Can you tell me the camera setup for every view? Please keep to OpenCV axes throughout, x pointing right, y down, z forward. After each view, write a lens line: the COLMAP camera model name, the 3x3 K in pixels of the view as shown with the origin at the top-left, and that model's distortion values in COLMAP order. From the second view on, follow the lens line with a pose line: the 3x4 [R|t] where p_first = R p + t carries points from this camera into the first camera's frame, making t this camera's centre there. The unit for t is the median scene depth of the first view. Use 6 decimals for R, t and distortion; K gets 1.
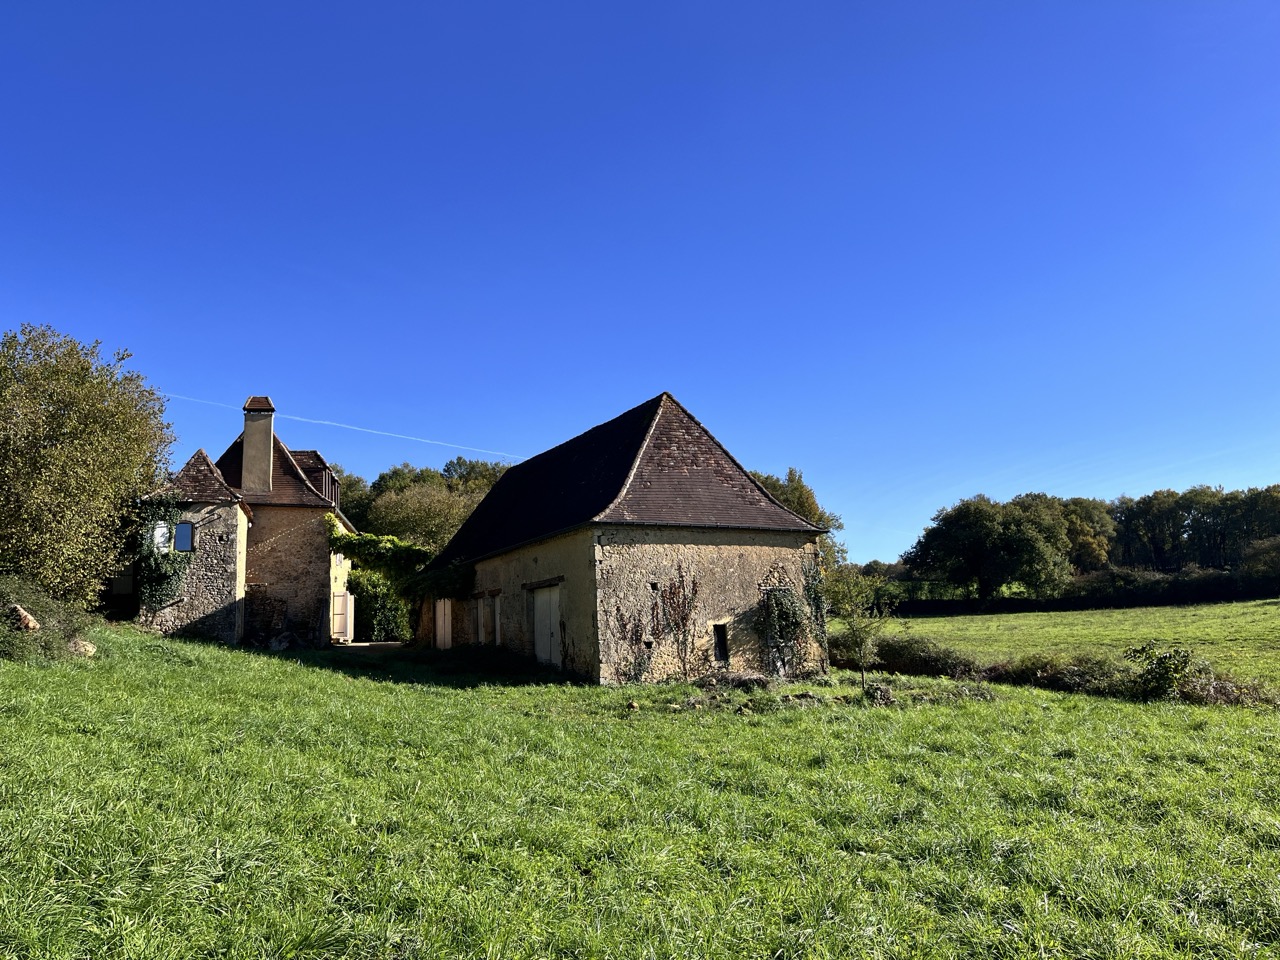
lens RADIAL K [[958.9, 0, 637.3], [0, 958.9, 486.5], [0, 0, 1]] dist [0.069814, -0.098611]
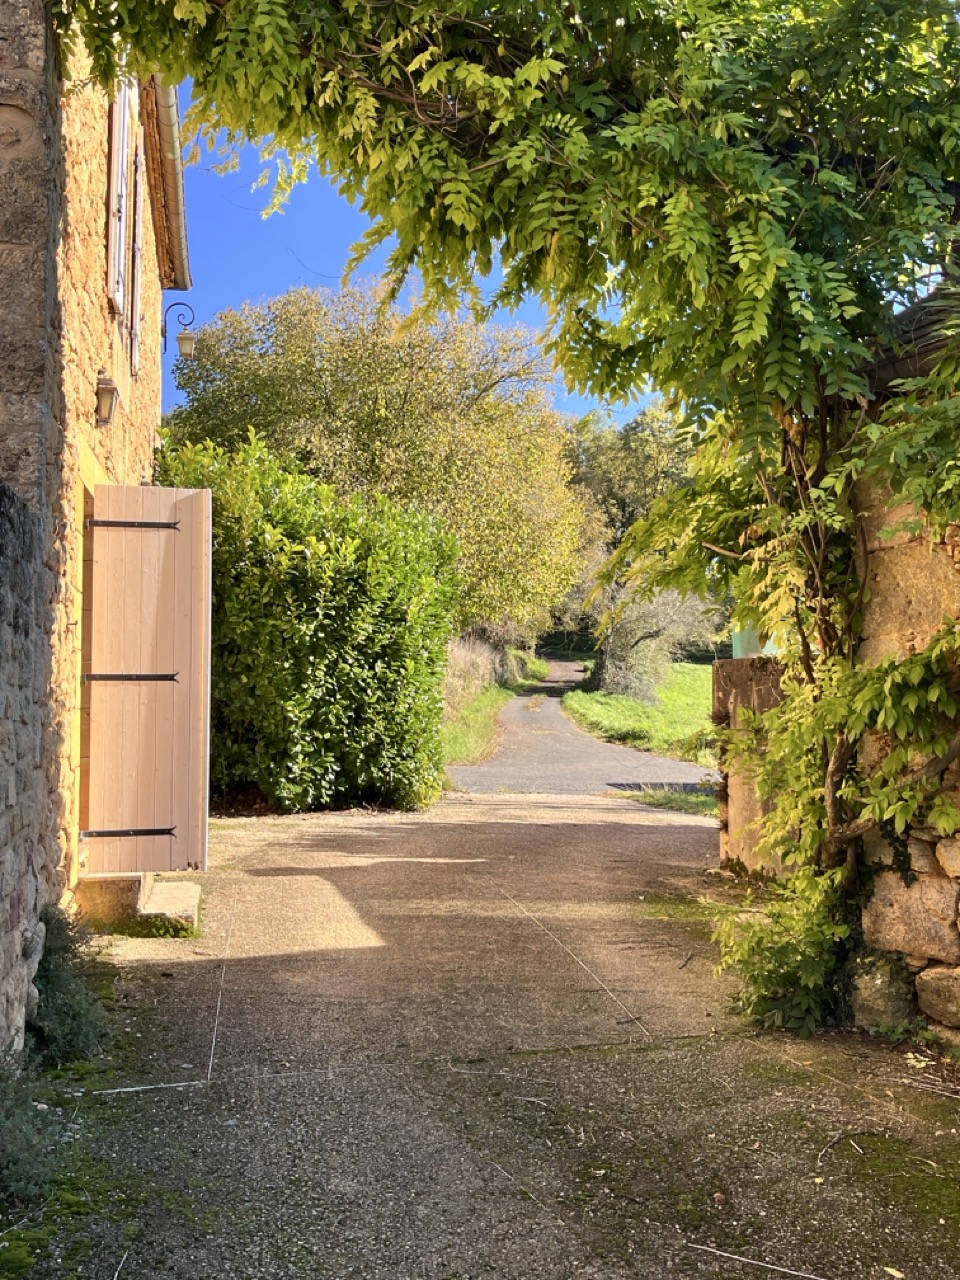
lens RADIAL K [[1230.0, 0, 482.3], [0, 1230.0, 629.7], [0, 0, 1]] dist [0.043452, -0.005631]
pose [[0.999185, 0.034840, 0.020401, -0.278321], [-0.036664, 0.994588, 0.097217, 0.113725], [-0.016903, -0.097886, 0.995054, 0.876630]]
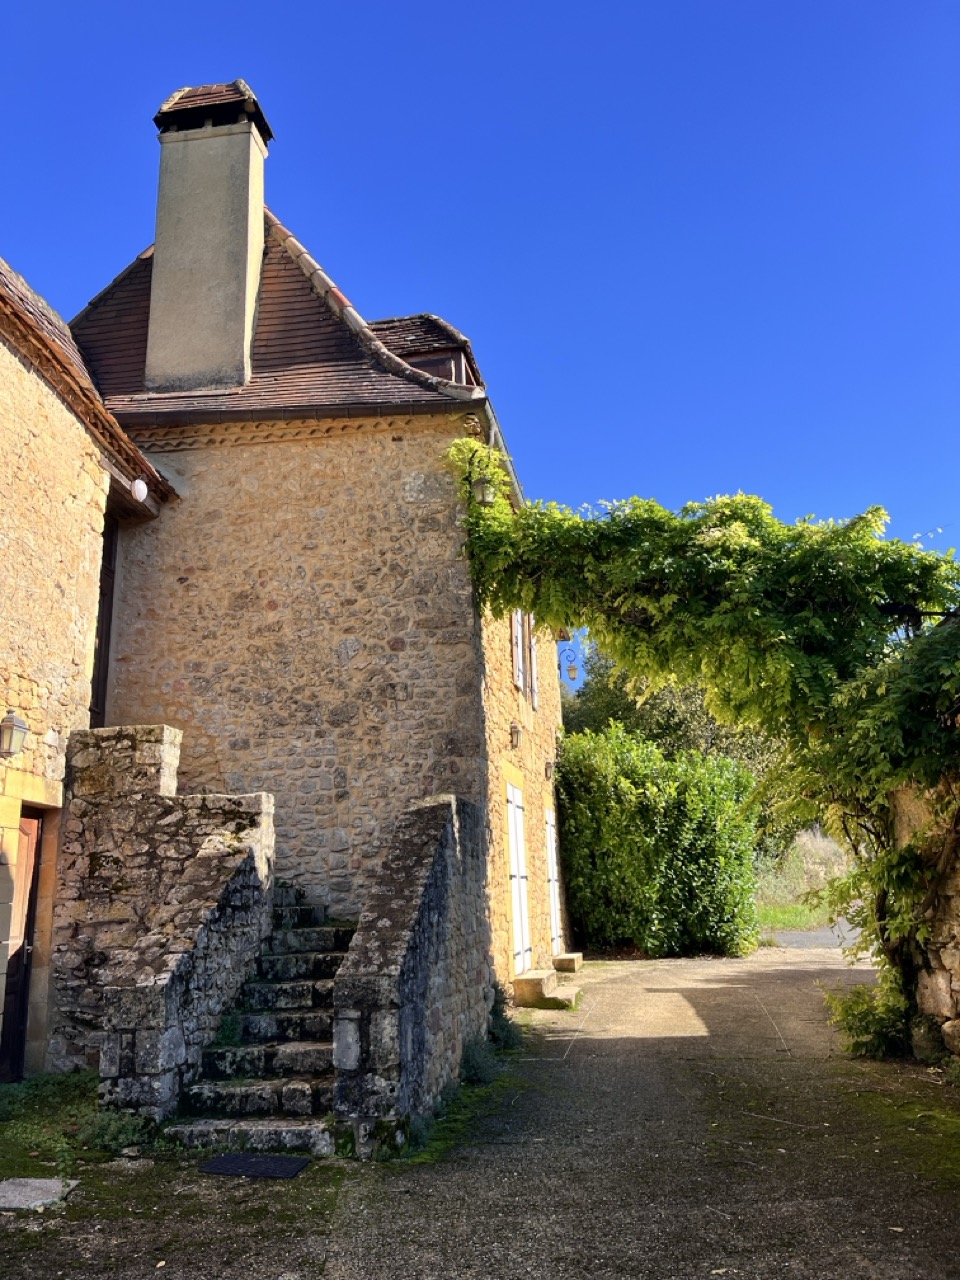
lens RADIAL K [[958.9, 0, 475.9], [0, 958.9, 634.7], [0, 0, 1]] dist [0.069814, -0.098611]
pose [[0.932129, -0.093400, -0.349875, -0.240208], [0.059117, 0.992453, -0.107438, 0.100778], [0.357270, 0.079462, 0.930615, 0.790623]]
